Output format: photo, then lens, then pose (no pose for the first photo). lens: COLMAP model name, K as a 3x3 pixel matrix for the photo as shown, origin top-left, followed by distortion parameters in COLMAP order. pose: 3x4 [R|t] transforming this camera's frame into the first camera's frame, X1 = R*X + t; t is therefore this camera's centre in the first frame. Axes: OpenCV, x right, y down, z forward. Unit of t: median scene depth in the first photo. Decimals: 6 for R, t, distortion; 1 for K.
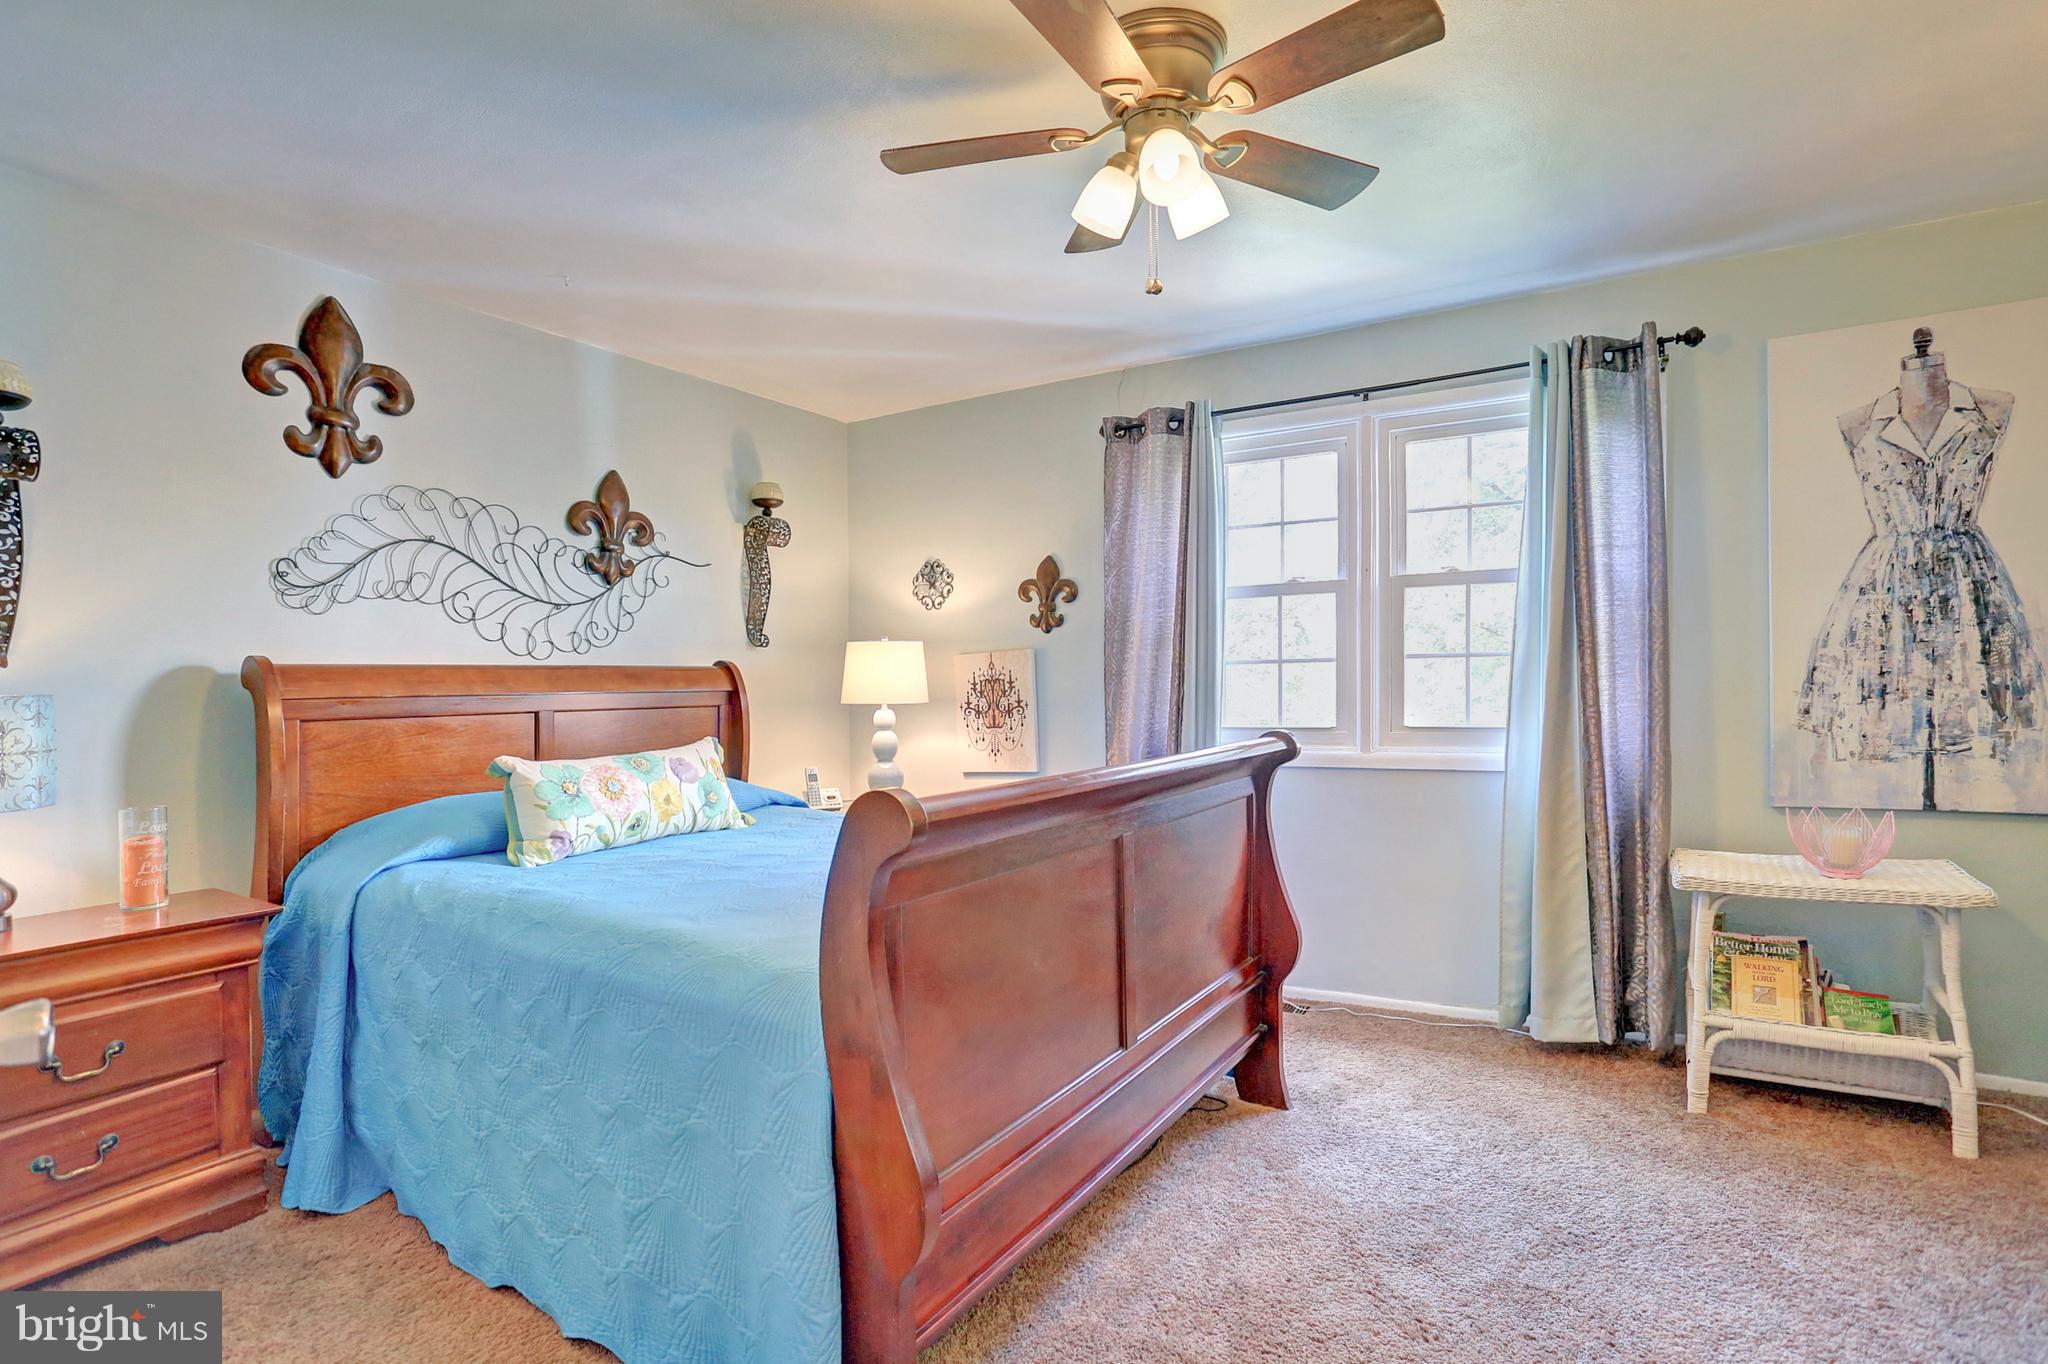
lens RADIAL K [[1041.7, 0, 1030.8], [0, 1041.7, 687.0], [0, 0, 1]] dist [-0.044699, 0.023307]
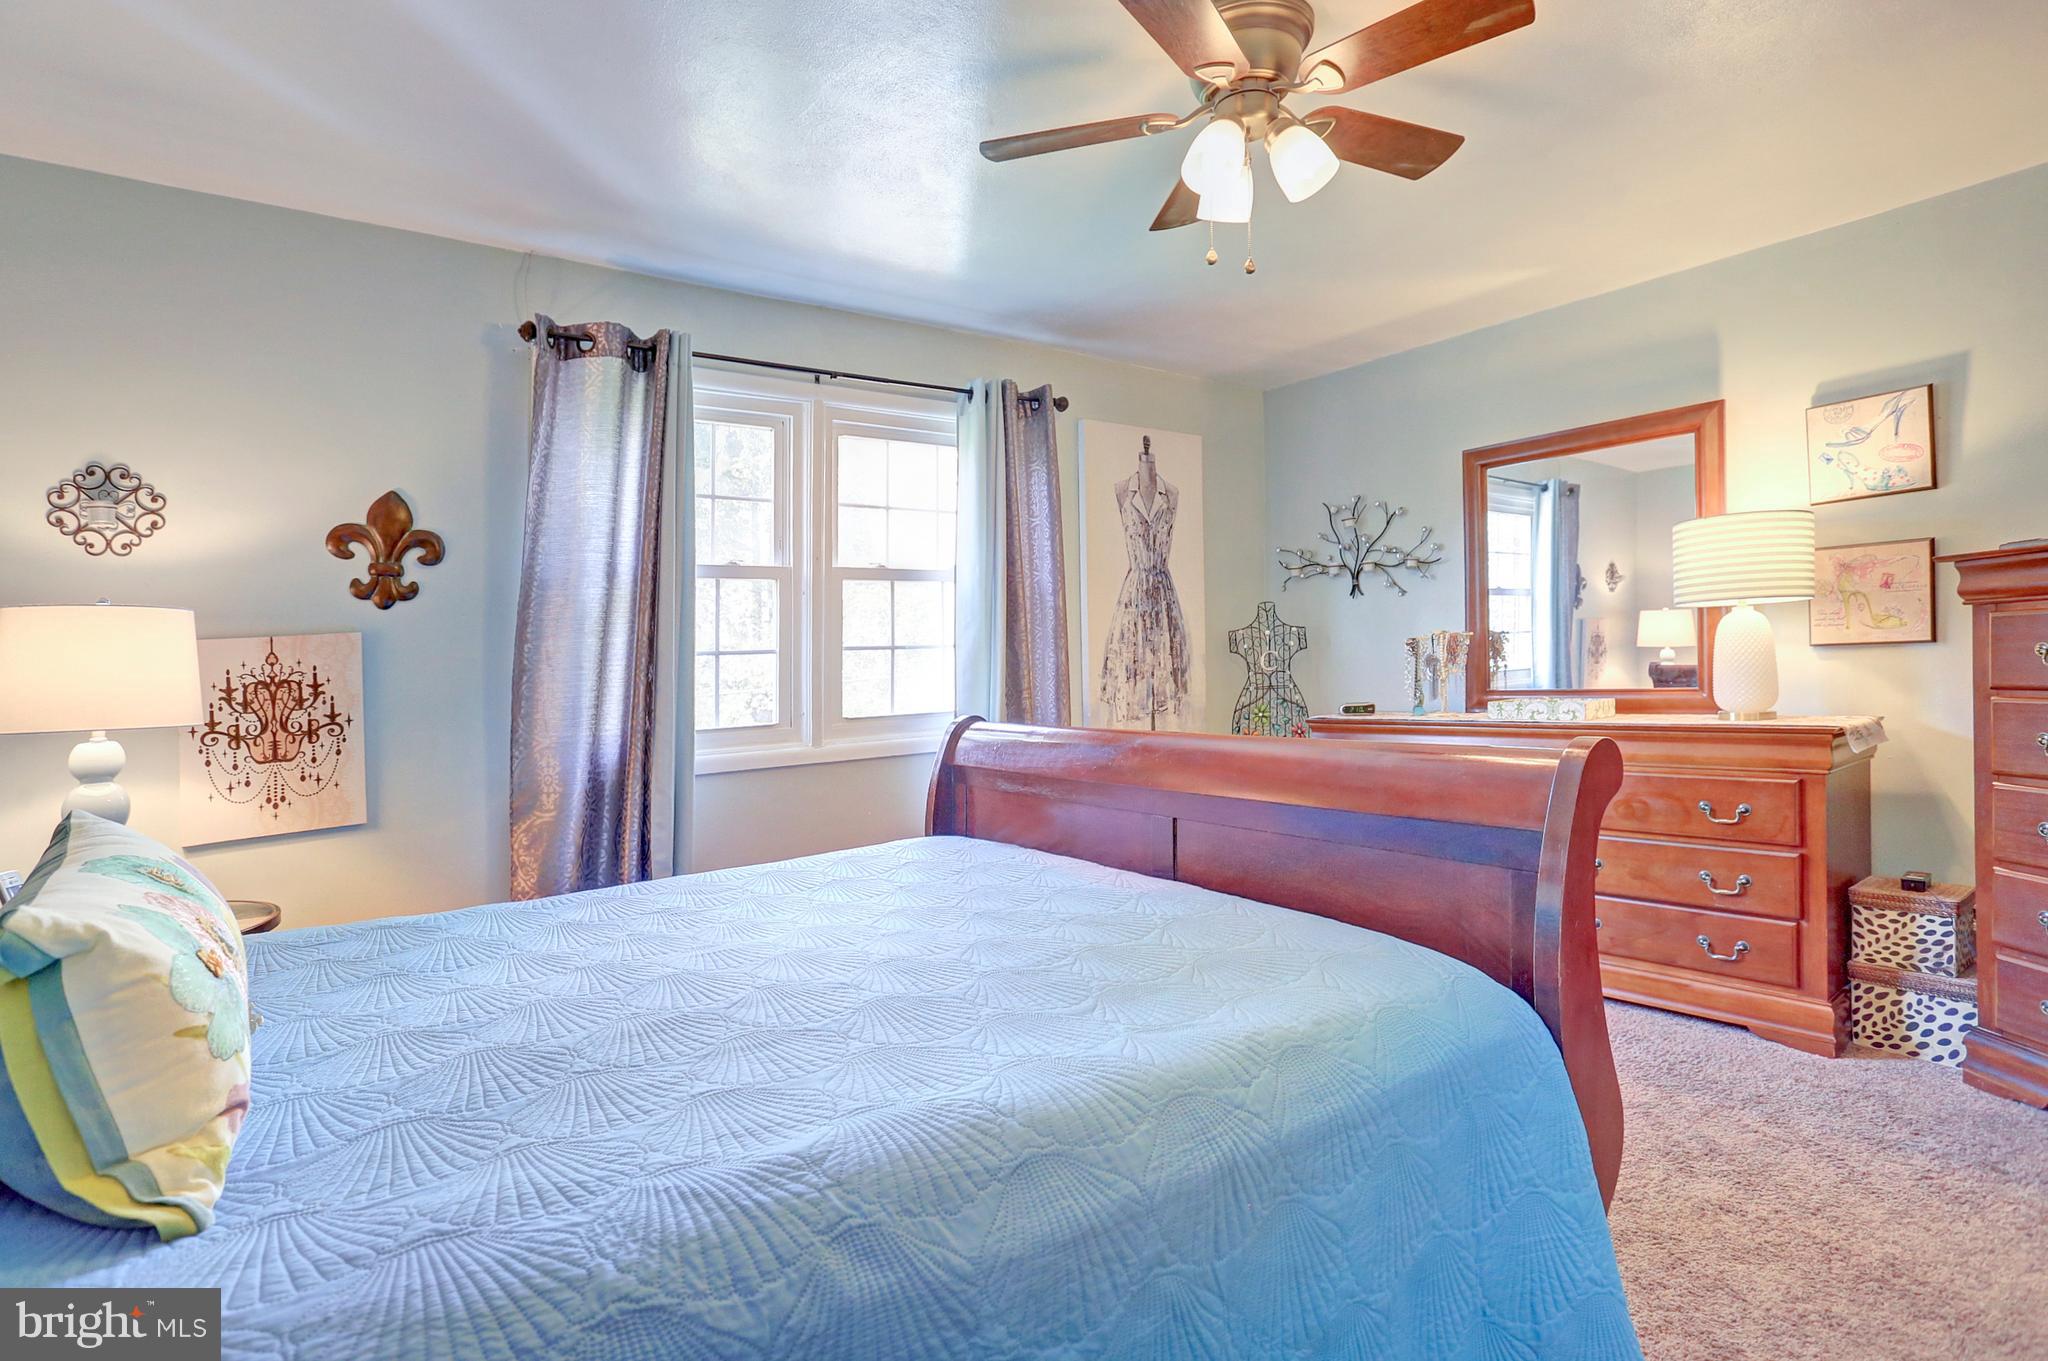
lens RADIAL K [[1041.7, 0, 1030.8], [0, 1041.7, 685.5], [0, 0, 1]] dist [-0.044699, 0.023307]
pose [[0.383023, -0.018935, 0.923545, -0.568862], [0.029570, 0.999529, 0.008230, 0.004134], [-0.923265, 0.024157, 0.383402, 0.505655]]
